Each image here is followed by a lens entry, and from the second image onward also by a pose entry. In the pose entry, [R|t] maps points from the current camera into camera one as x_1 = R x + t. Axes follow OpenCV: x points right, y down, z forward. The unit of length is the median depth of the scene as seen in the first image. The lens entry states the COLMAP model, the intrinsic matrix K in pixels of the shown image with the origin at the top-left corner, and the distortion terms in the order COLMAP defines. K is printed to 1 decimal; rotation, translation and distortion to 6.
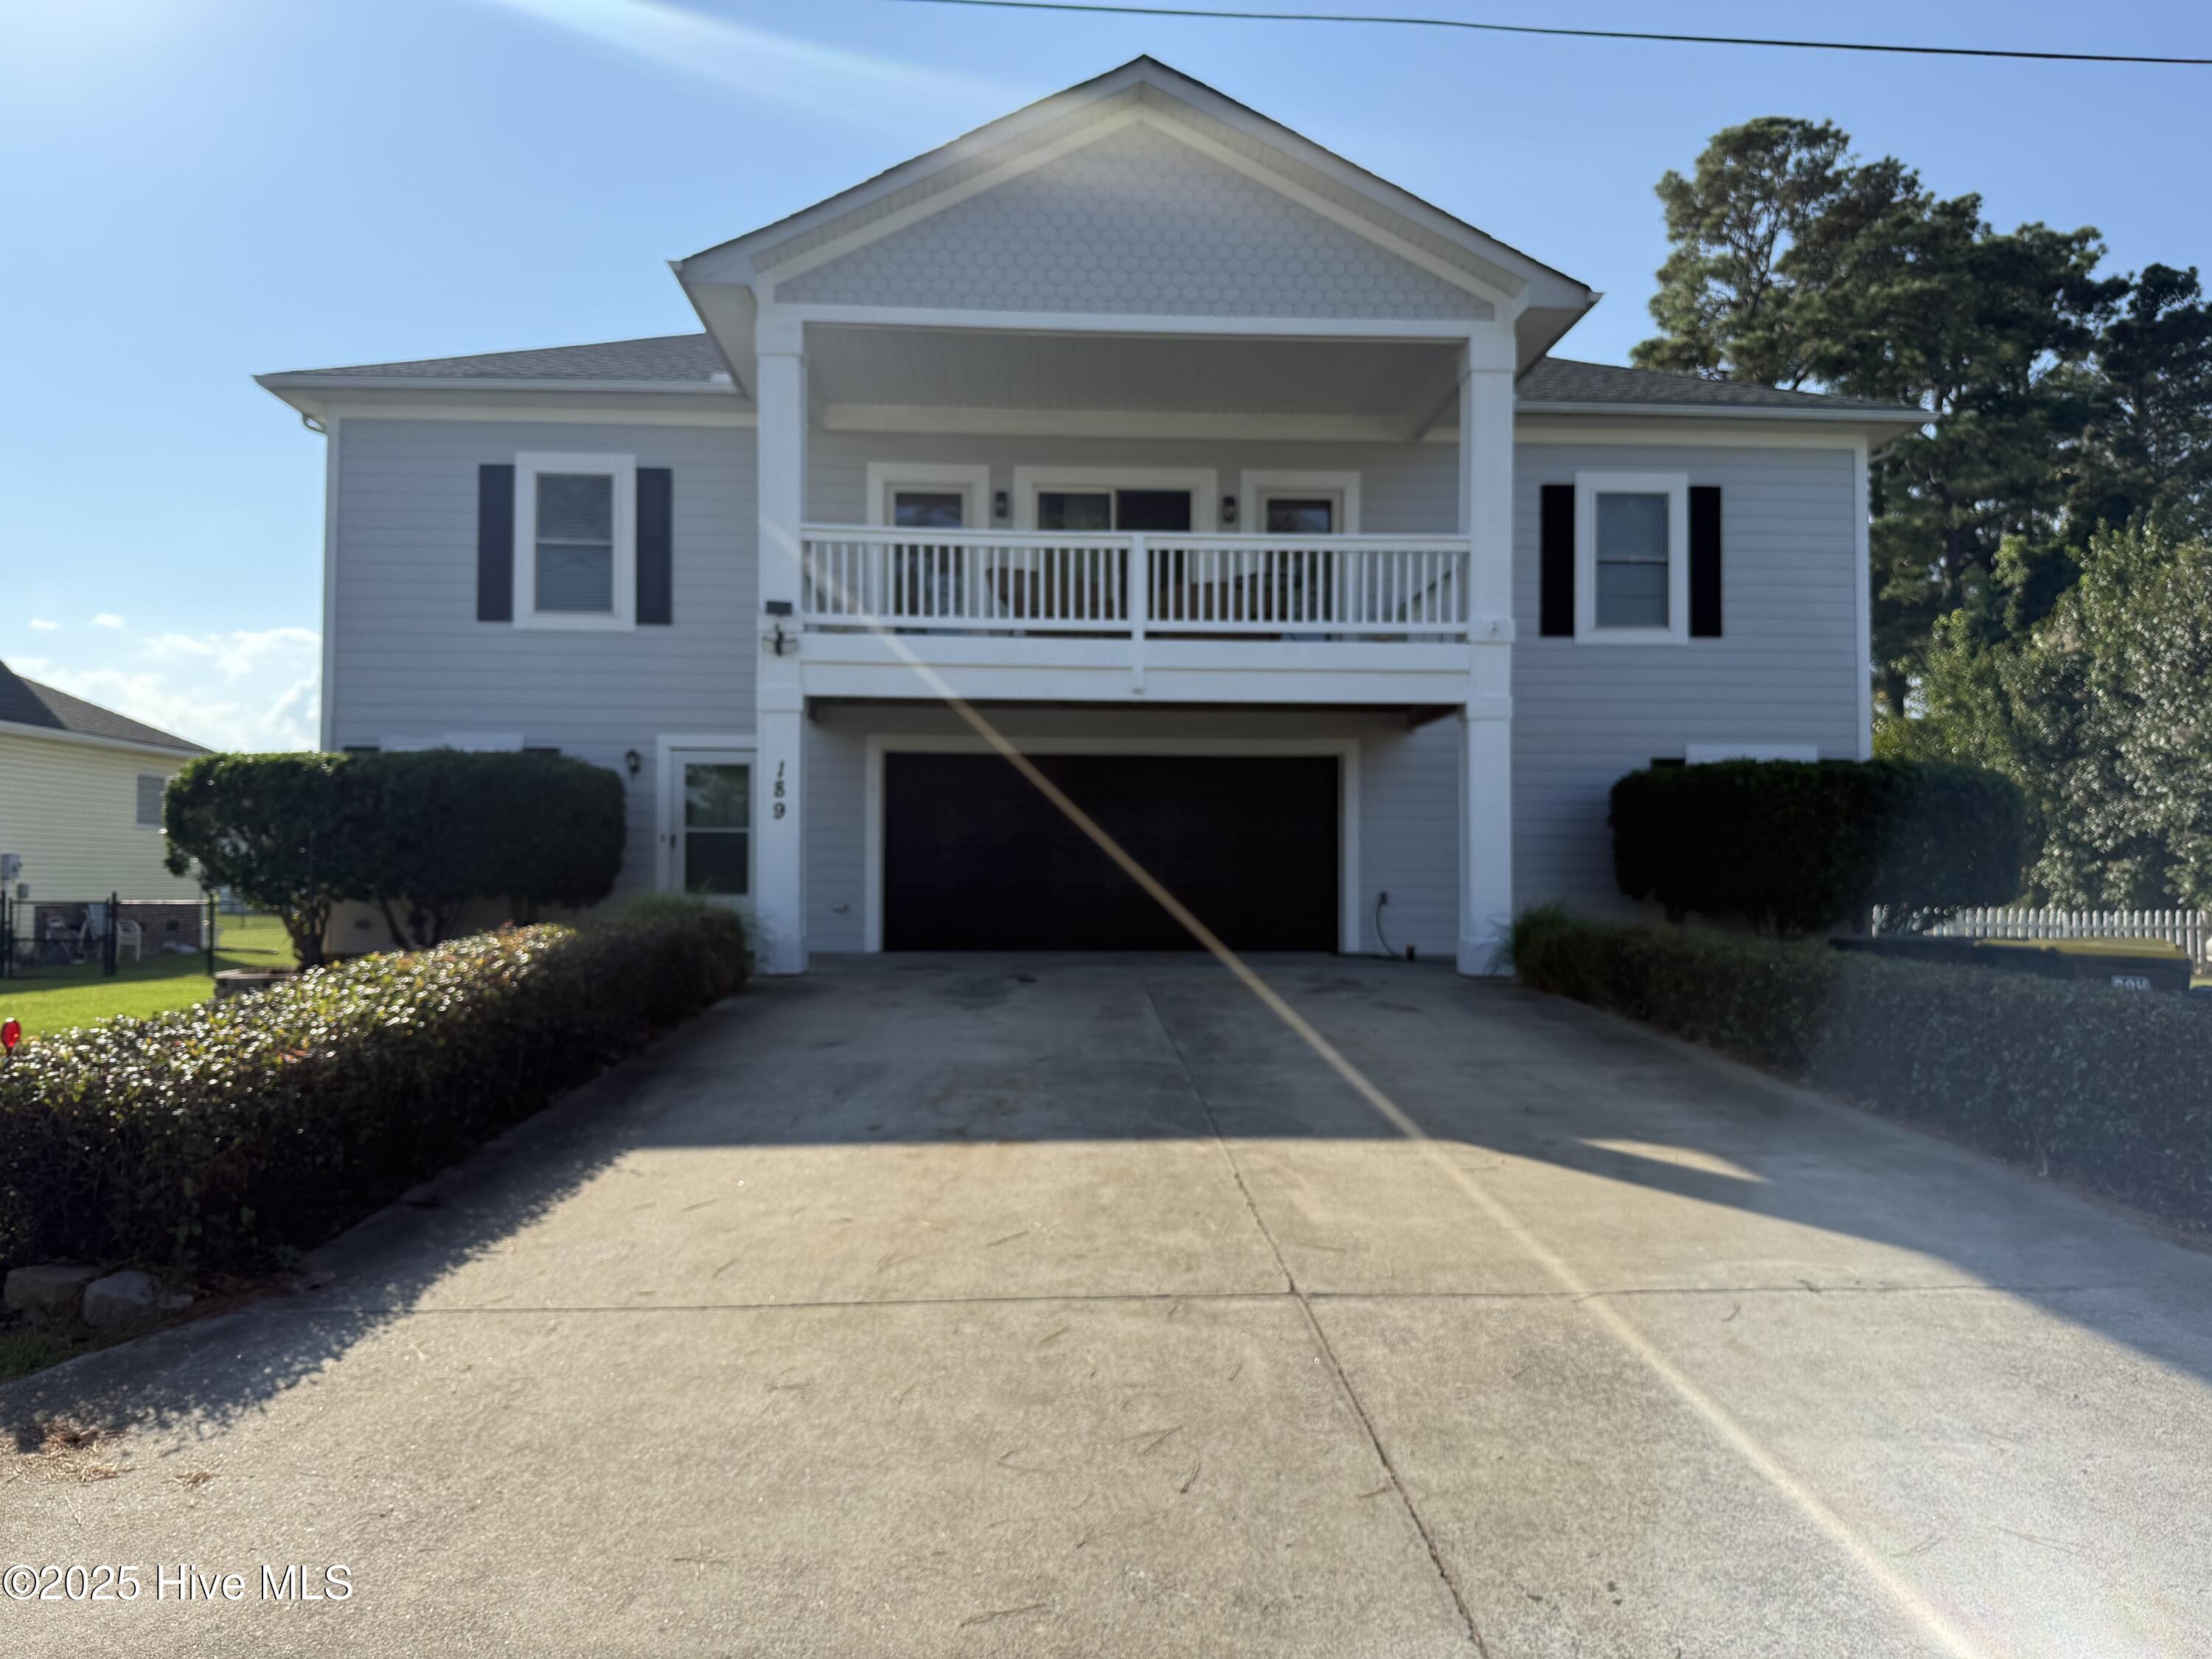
lens RADIAL K [[1582.0, 0, 1091.6], [0, 1582.0, 838.4], [0, 0, 1]] dist [0.013678, -0.022148]
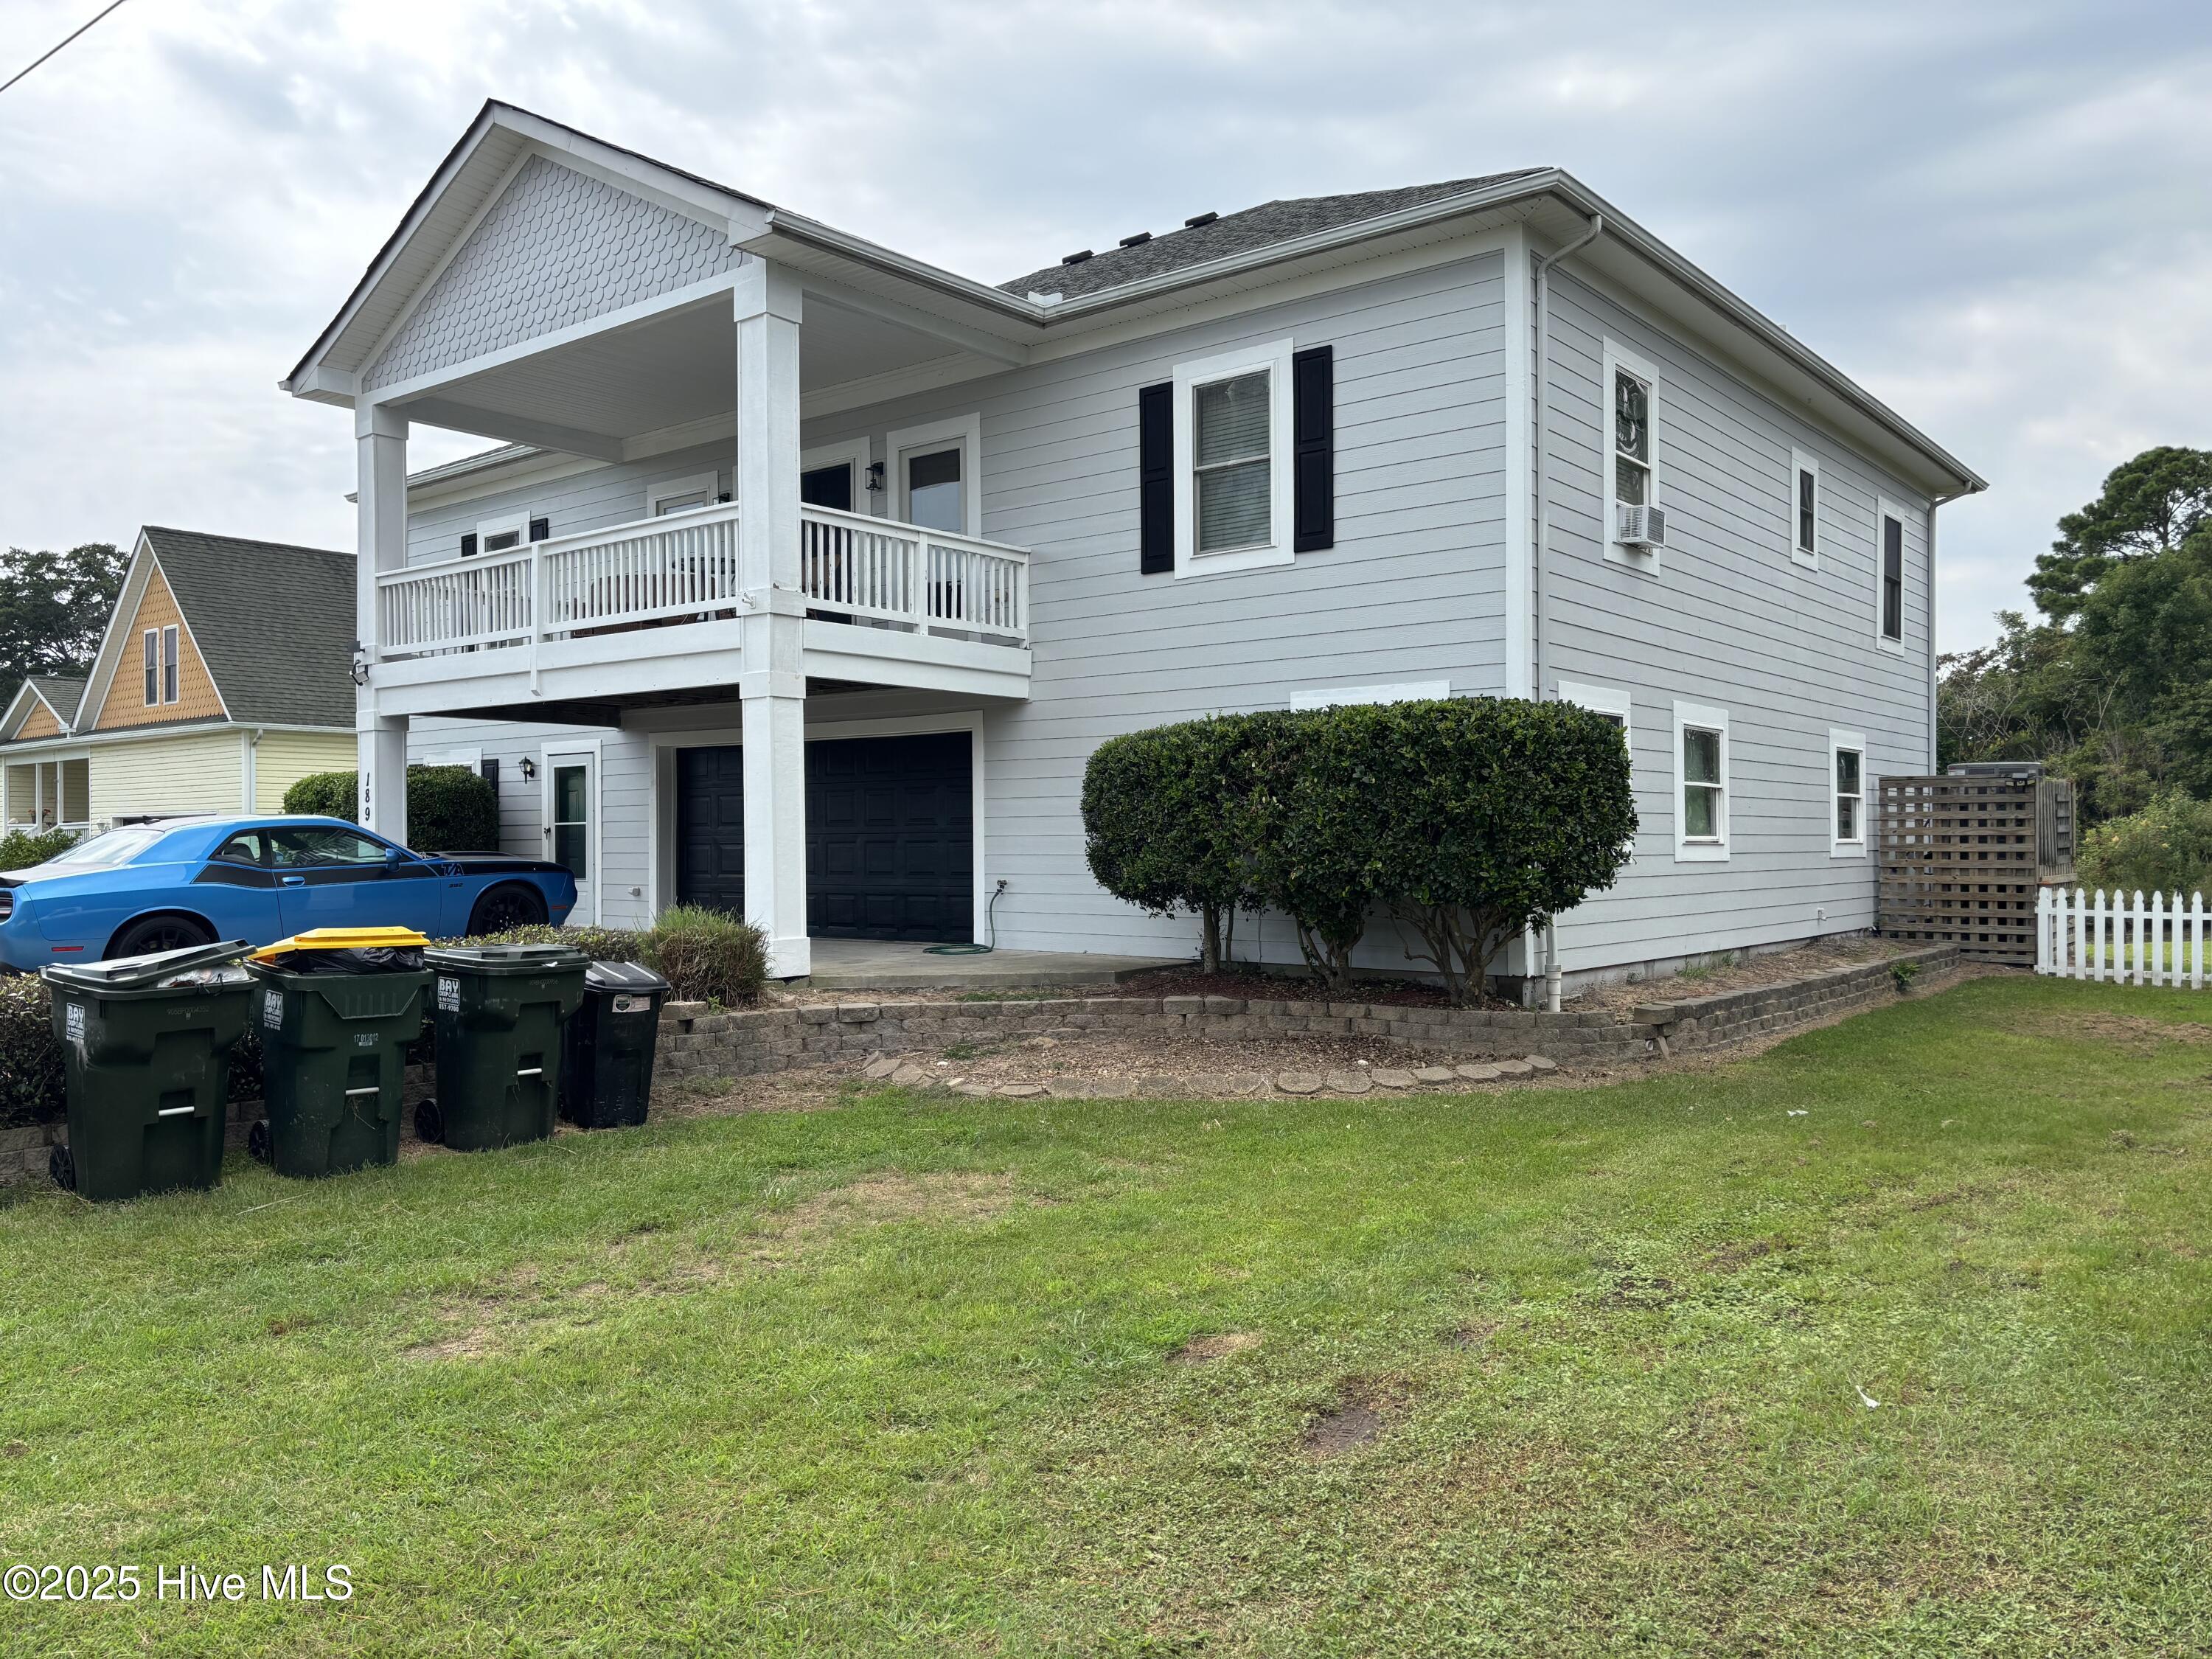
lens RADIAL K [[1691.5, 0, 1105.1], [0, 1691.5, 827.1], [0, 0, 1]] dist [0.005680, 0.018913]
pose [[0.747209, -0.010705, -0.664503, 0.995684], [0.027274, 0.999522, 0.014566, -0.008188], [0.664029, -0.029007, 0.747144, 0.368125]]
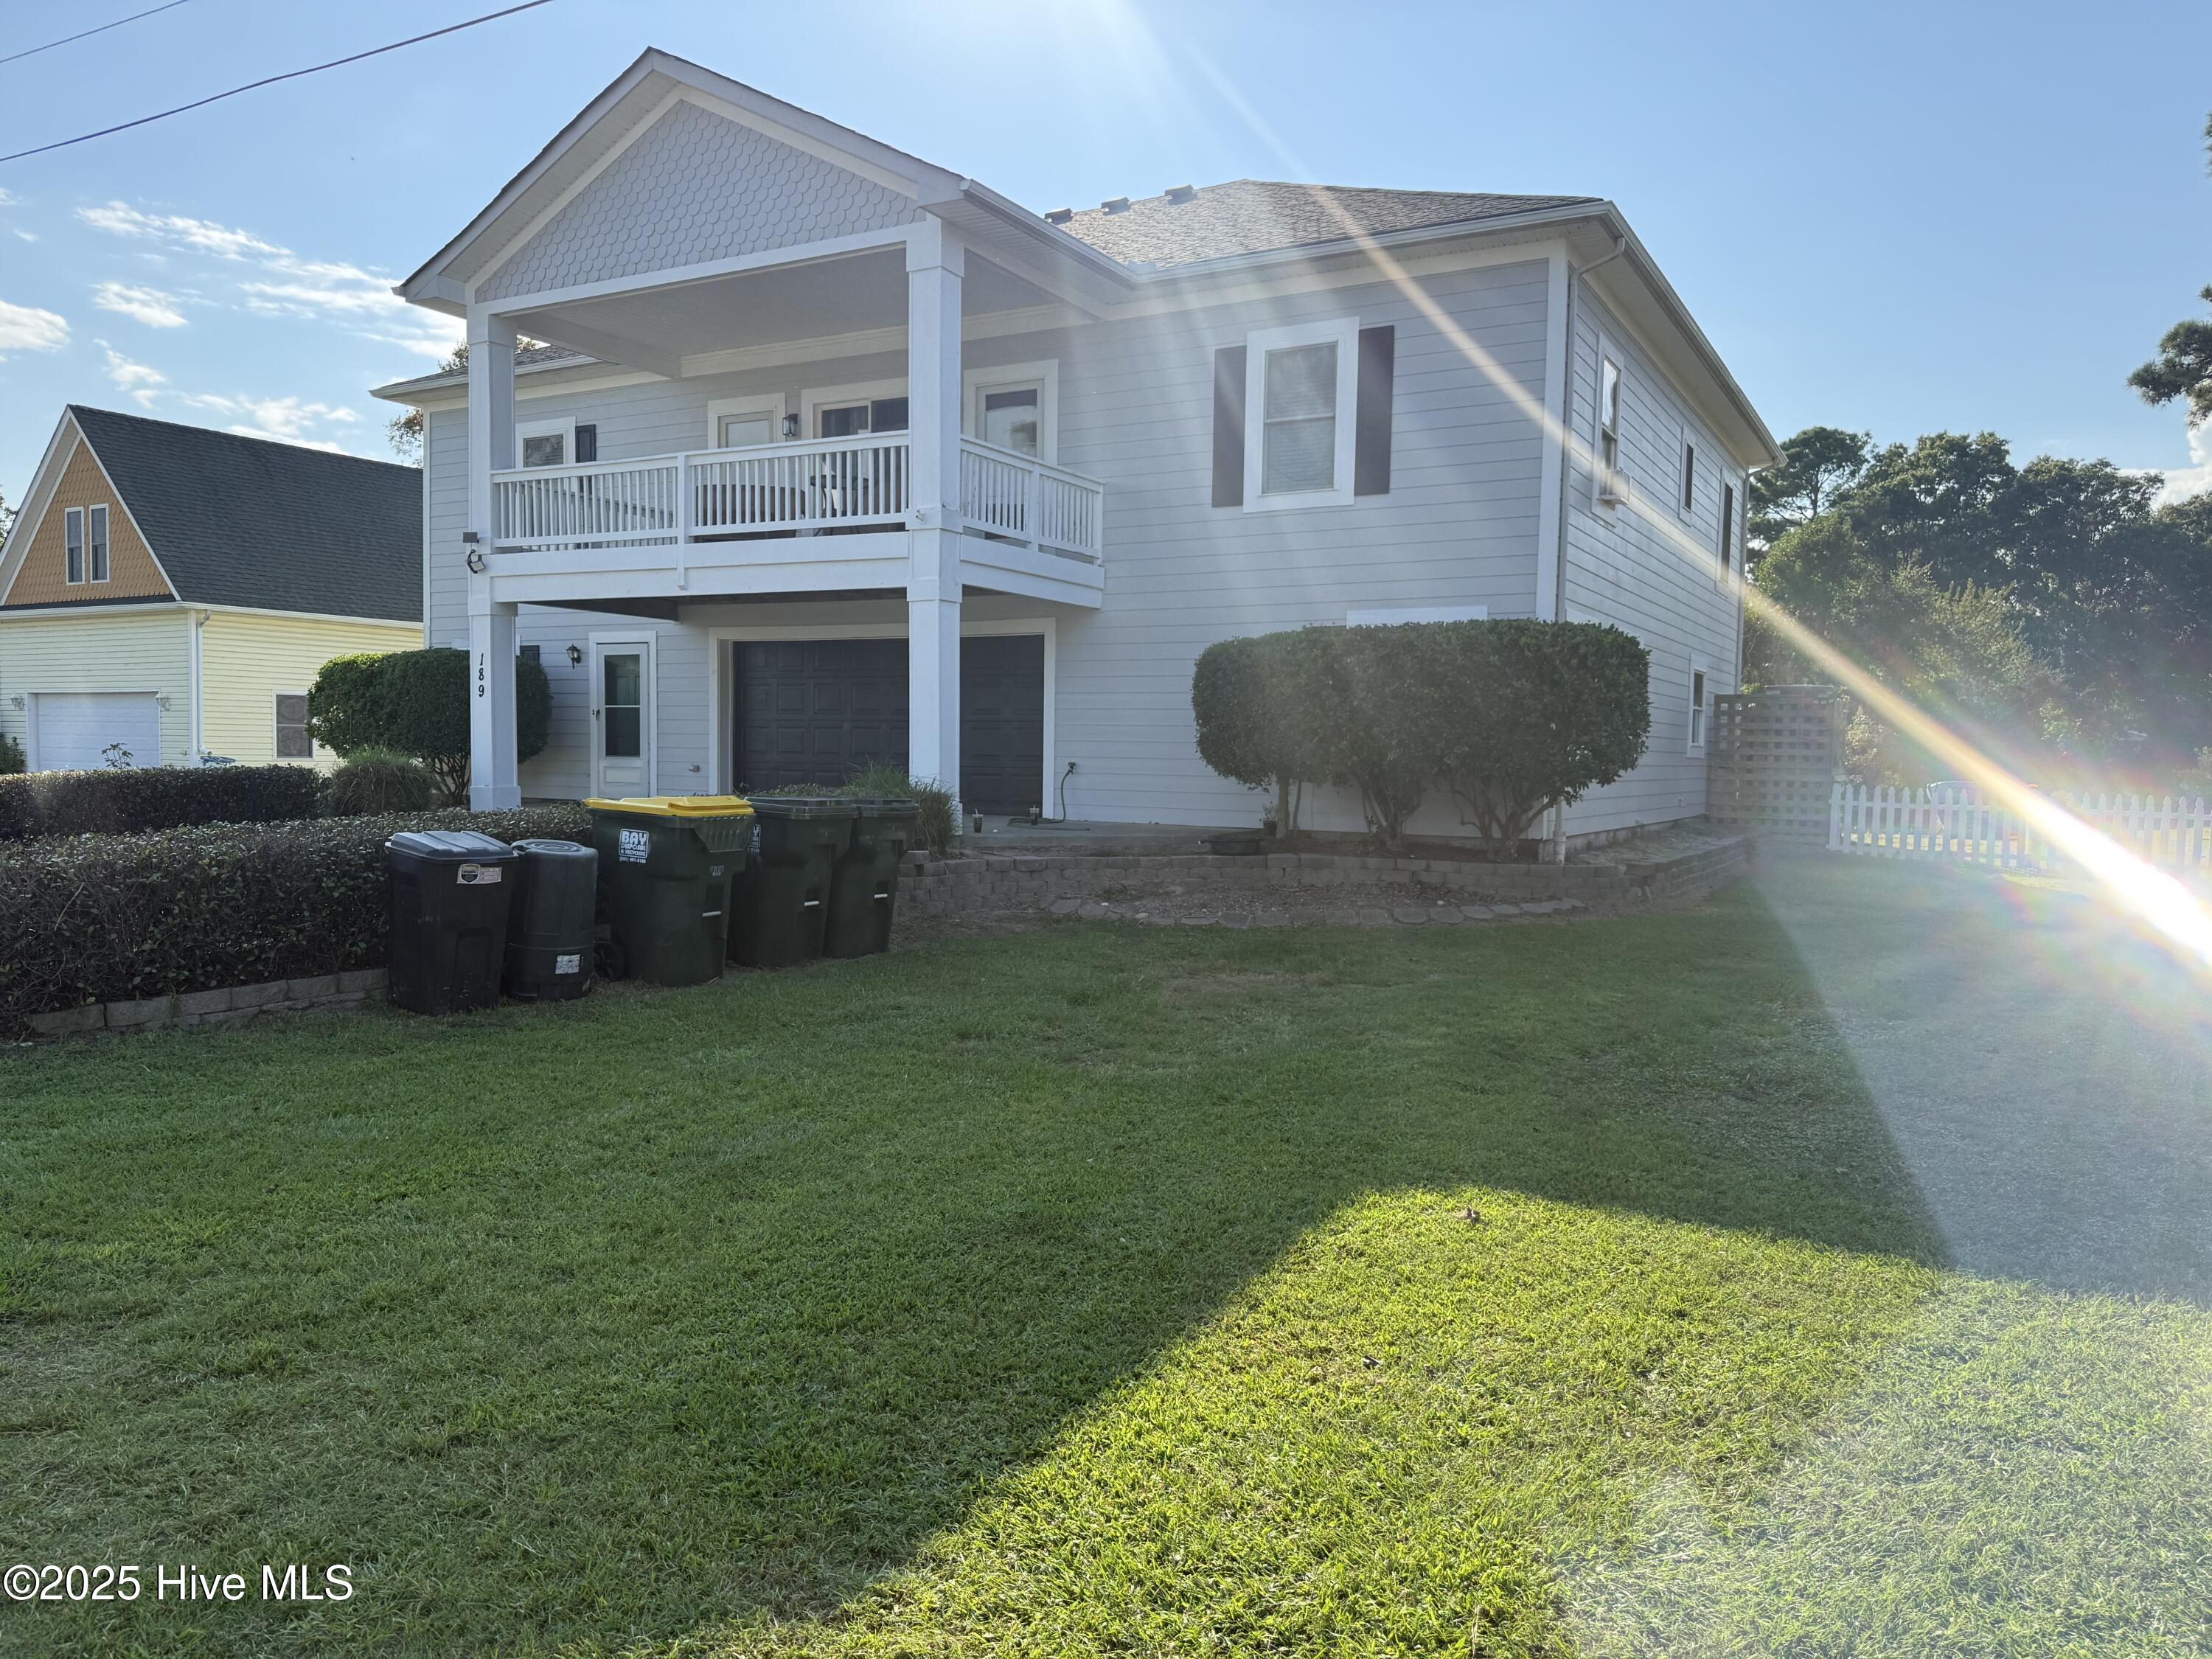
lens RADIAL K [[1582.0, 0, 1111.3], [0, 1582.0, 843.9], [0, 0, 1]] dist [0.013678, -0.022148]
pose [[0.850542, 0.042875, -0.524157, 0.882146], [0.002915, 0.996272, 0.086222, -0.001116], [0.525899, -0.074863, 0.847246, 0.120533]]
